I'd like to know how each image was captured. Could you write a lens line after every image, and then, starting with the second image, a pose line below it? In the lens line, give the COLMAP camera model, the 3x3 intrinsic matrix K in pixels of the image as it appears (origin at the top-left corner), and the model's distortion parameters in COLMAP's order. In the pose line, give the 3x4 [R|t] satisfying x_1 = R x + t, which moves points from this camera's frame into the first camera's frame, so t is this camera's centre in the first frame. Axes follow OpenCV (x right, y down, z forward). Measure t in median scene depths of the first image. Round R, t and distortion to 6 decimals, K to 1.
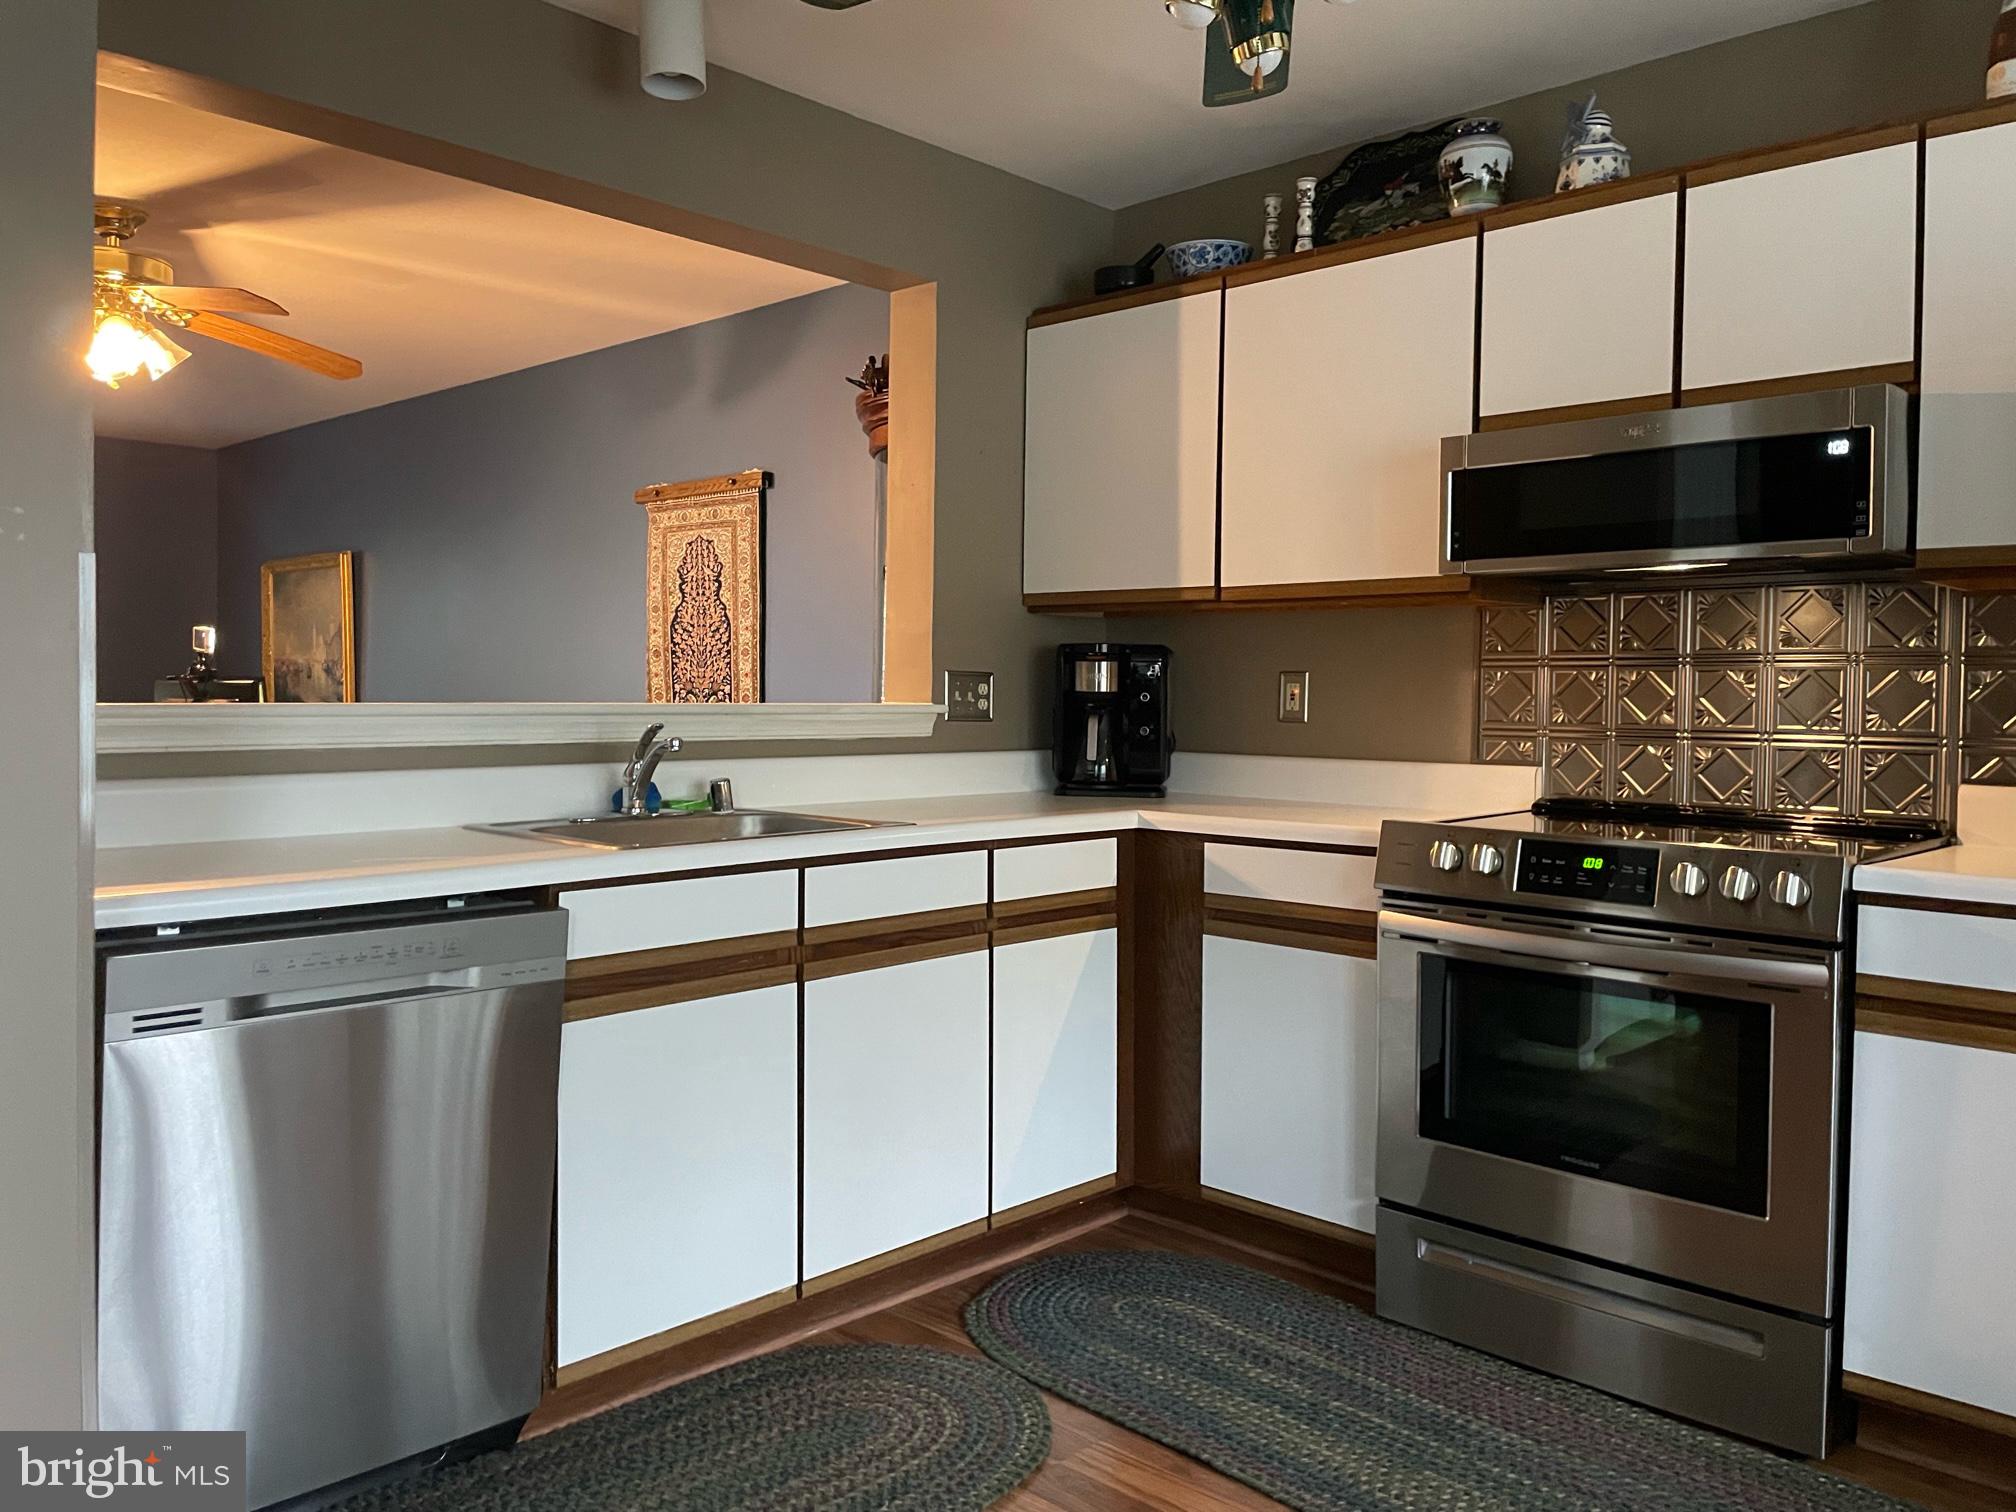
lens RADIAL K [[1527.7, 0, 1008.1], [0, 1527.7, 722.7], [0, 0, 1]] dist [0.068478, -0.106773]
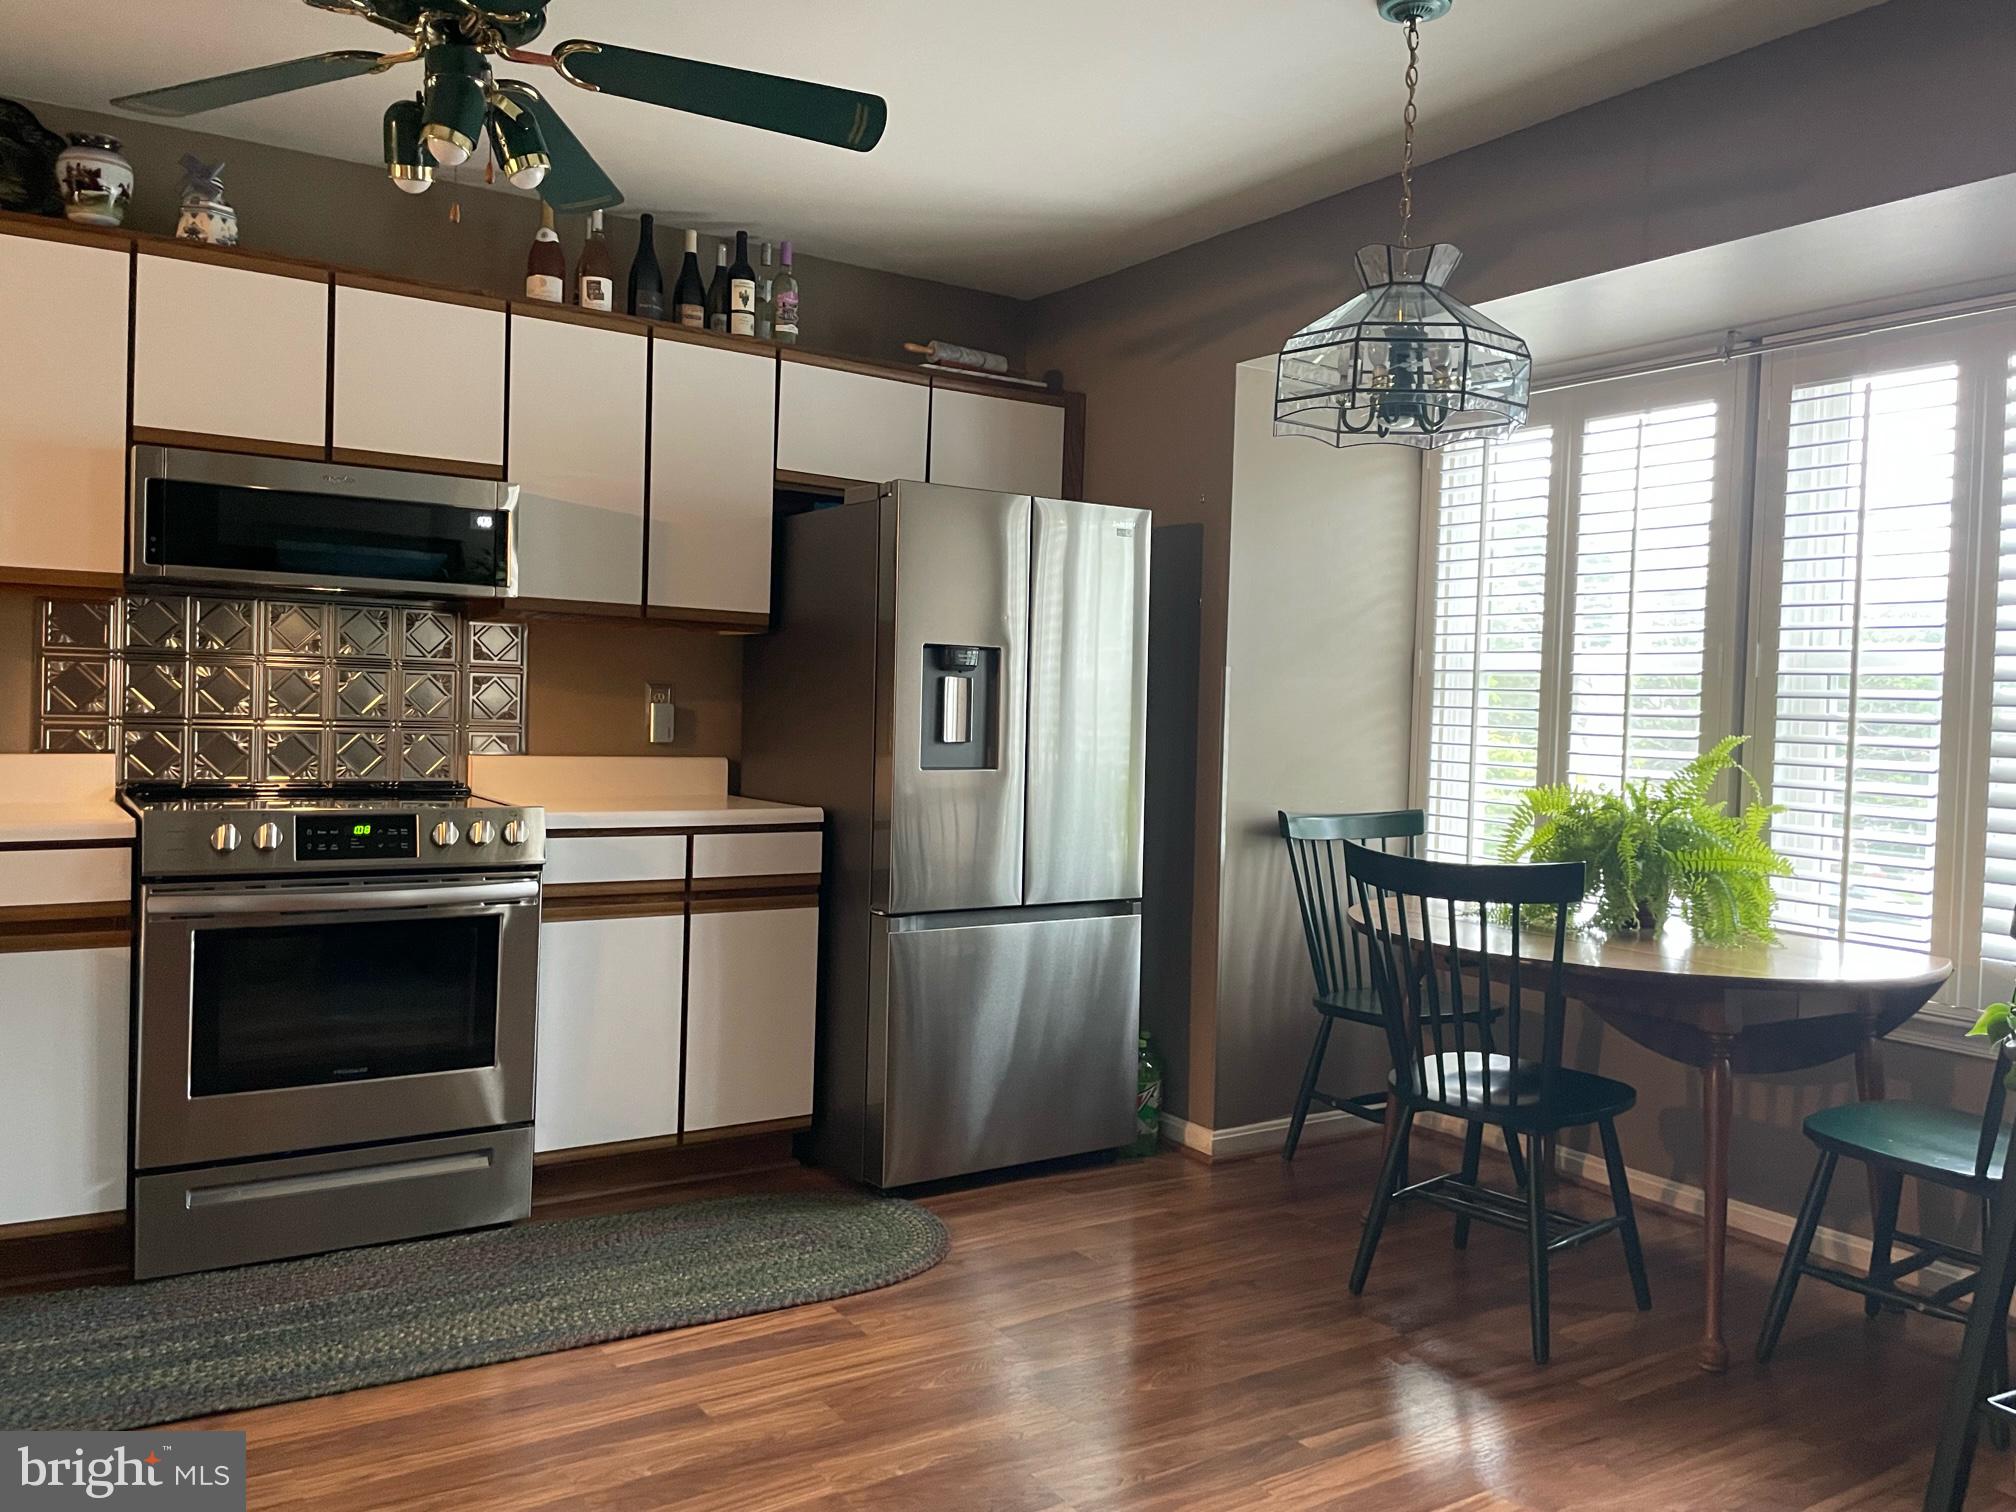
lens RADIAL K [[1527.7, 0, 1008.1], [0, 1527.7, 722.7], [0, 0, 1]] dist [0.068478, -0.106773]
pose [[0.216875, -0.018021, 0.976033, -0.672553], [-0.007576, 0.999768, 0.020142, -0.023102], [-0.976170, -0.011763, 0.216688, 0.201281]]
